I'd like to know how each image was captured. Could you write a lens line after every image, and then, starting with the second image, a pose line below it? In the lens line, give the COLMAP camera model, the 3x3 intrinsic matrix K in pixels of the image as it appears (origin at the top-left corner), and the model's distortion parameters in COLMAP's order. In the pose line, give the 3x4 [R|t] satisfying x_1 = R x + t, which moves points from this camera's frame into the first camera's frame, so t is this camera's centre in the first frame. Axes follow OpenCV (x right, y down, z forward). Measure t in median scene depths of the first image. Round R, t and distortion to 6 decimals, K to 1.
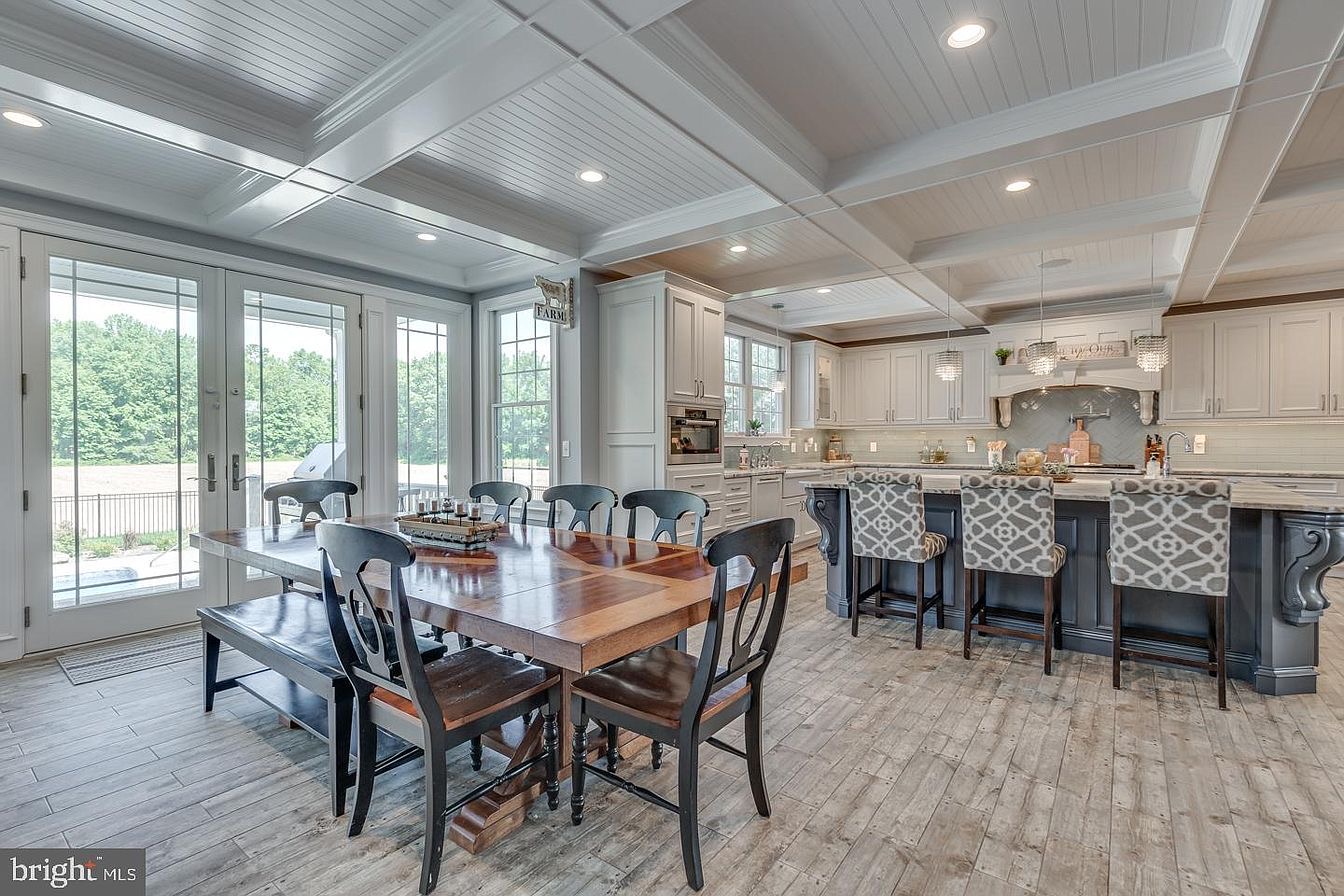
lens RADIAL K [[603.2, 0, 668.4], [0, 603.2, 442.6], [0, 0, 1]] dist [0.003919, 0.000396]
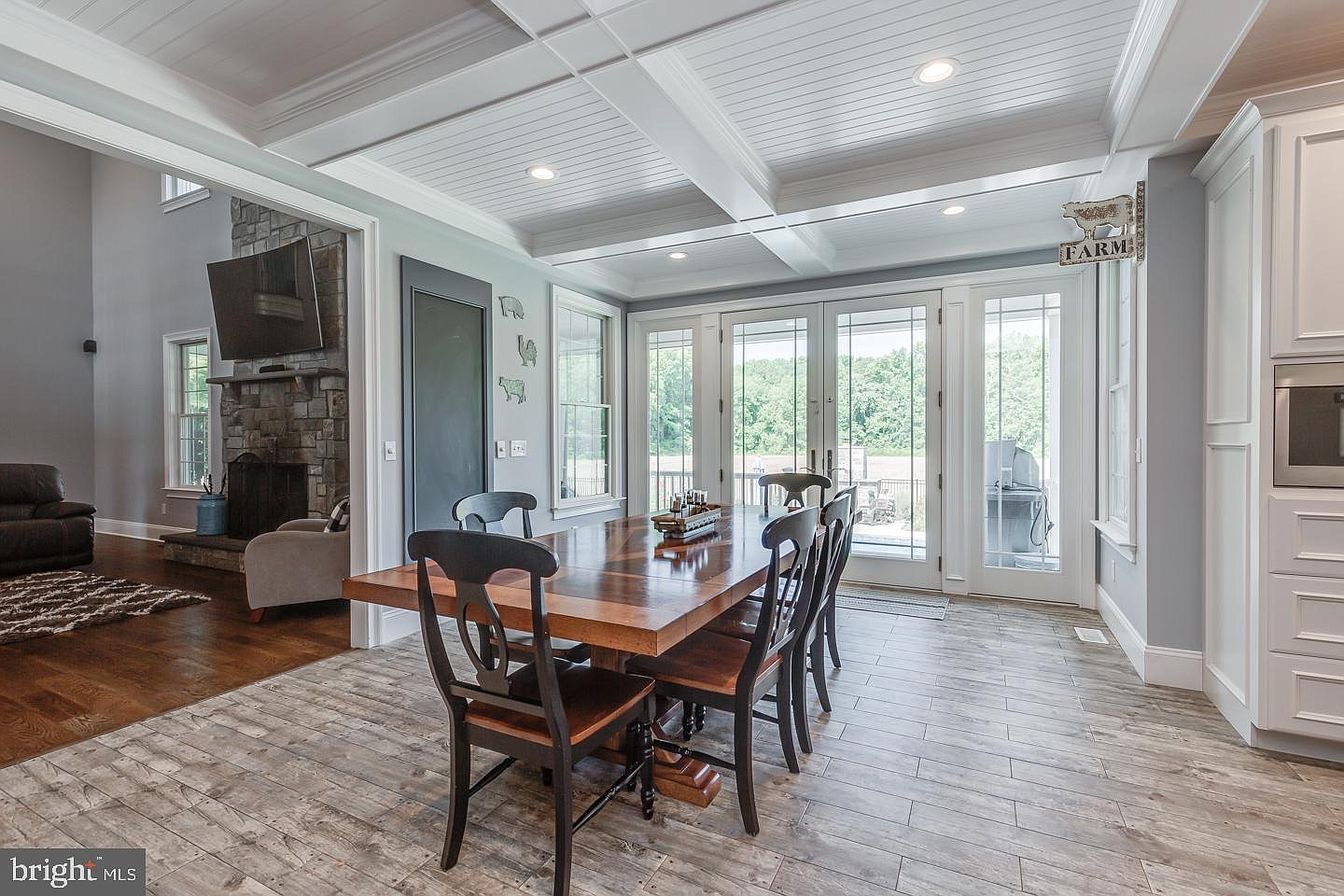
lens RADIAL K [[603.2, 0, 668.4], [0, 603.2, 442.6], [0, 0, 1]] dist [0.003919, 0.000396]
pose [[0.164348, 0.004548, -0.986392, 0.425980], [0.001024, 0.999988, 0.004781, -0.002392], [0.986402, -0.001796, 0.164341, 0.450281]]
